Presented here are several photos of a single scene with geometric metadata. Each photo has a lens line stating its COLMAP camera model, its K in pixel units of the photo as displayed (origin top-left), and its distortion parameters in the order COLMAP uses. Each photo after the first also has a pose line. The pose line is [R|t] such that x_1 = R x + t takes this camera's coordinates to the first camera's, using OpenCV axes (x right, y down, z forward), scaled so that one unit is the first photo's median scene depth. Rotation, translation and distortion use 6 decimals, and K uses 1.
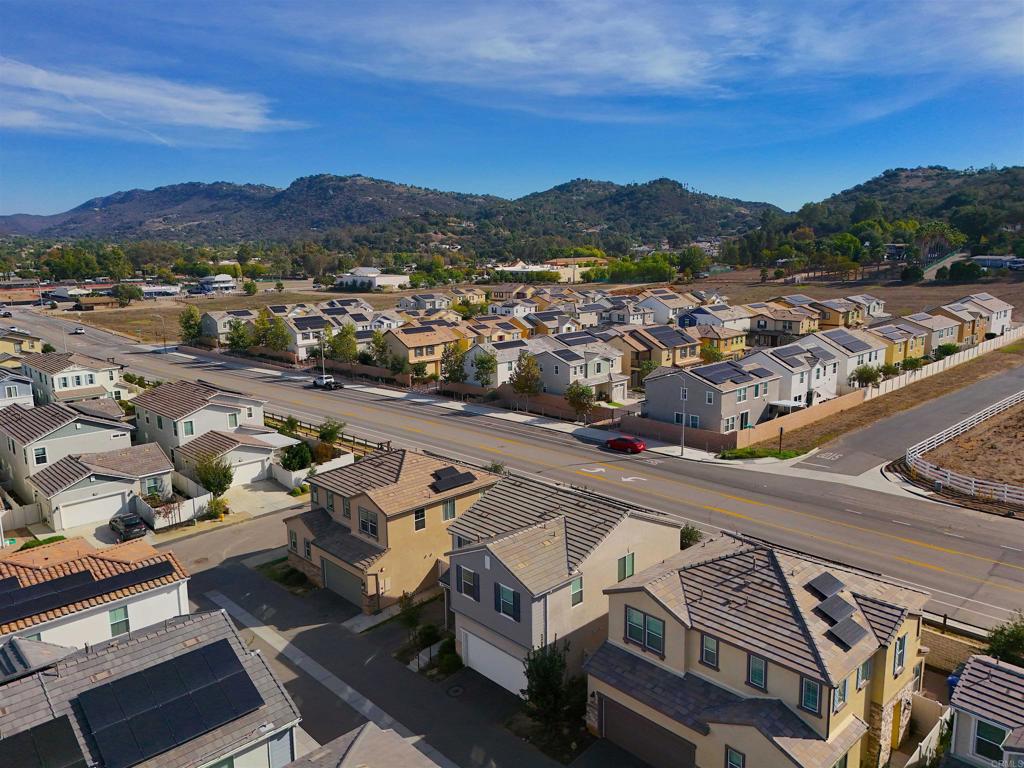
lens RADIAL K [[752.6, 0, 514.0], [0, 752.6, 382.3], [0, 0, 1]] dist [0.076062, -0.071867]
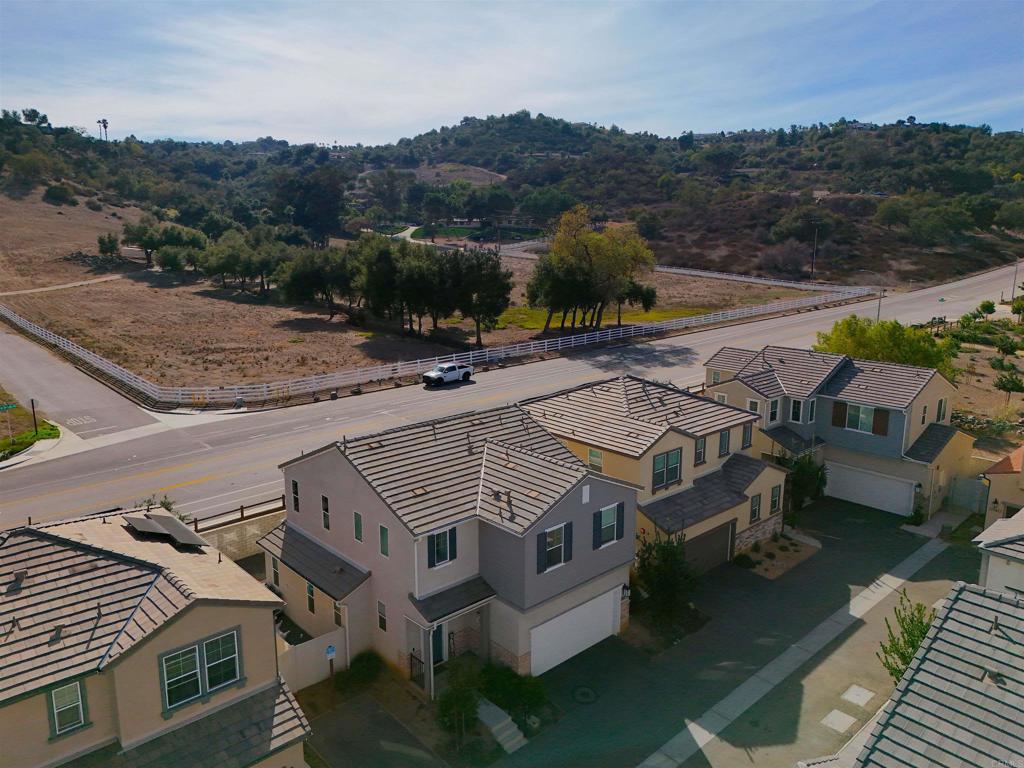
lens RADIAL K [[752.6, 0, 514.0], [0, 752.6, 382.3], [0, 0, 1]] dist [0.076062, -0.071867]
pose [[0.020826, -0.192351, 0.981105, -0.349907], [0.183128, 0.965450, 0.185395, -0.008514], [-0.982868, 0.175807, 0.055331, 0.475814]]
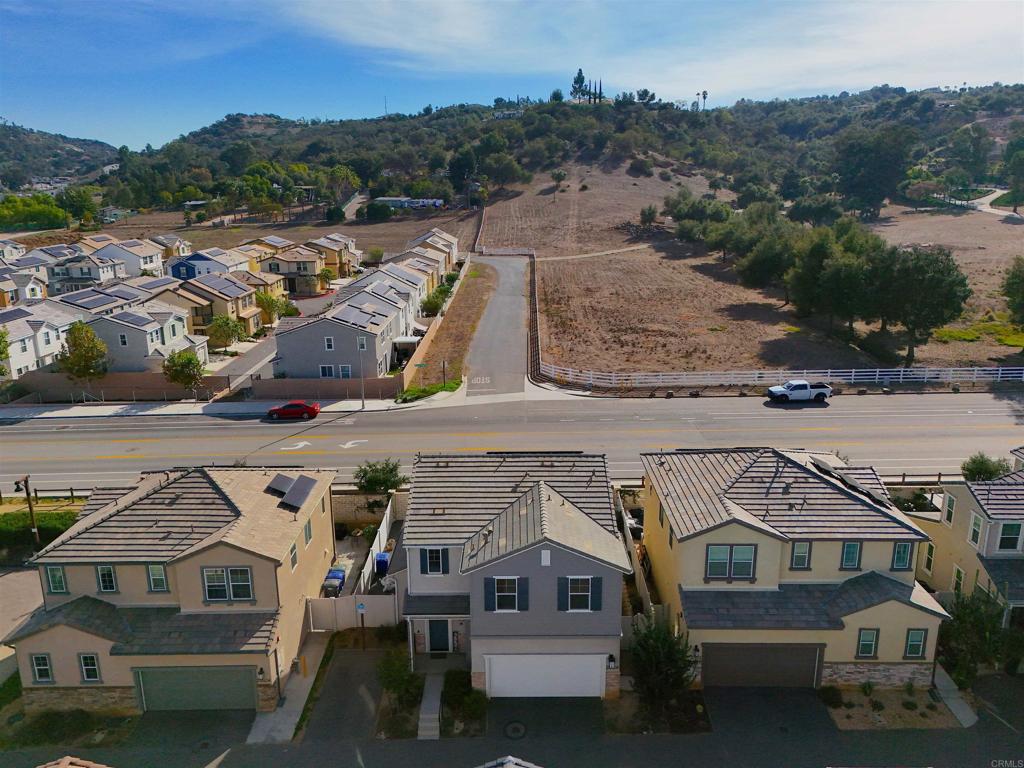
lens RADIAL K [[752.6, 0, 514.0], [0, 752.6, 382.3], [0, 0, 1]] dist [0.076062, -0.071867]
pose [[0.695203, -0.178703, 0.696246, -0.275089], [0.130239, 0.983887, 0.122488, -0.022302], [-0.706916, 0.005524, 0.707276, 0.214985]]
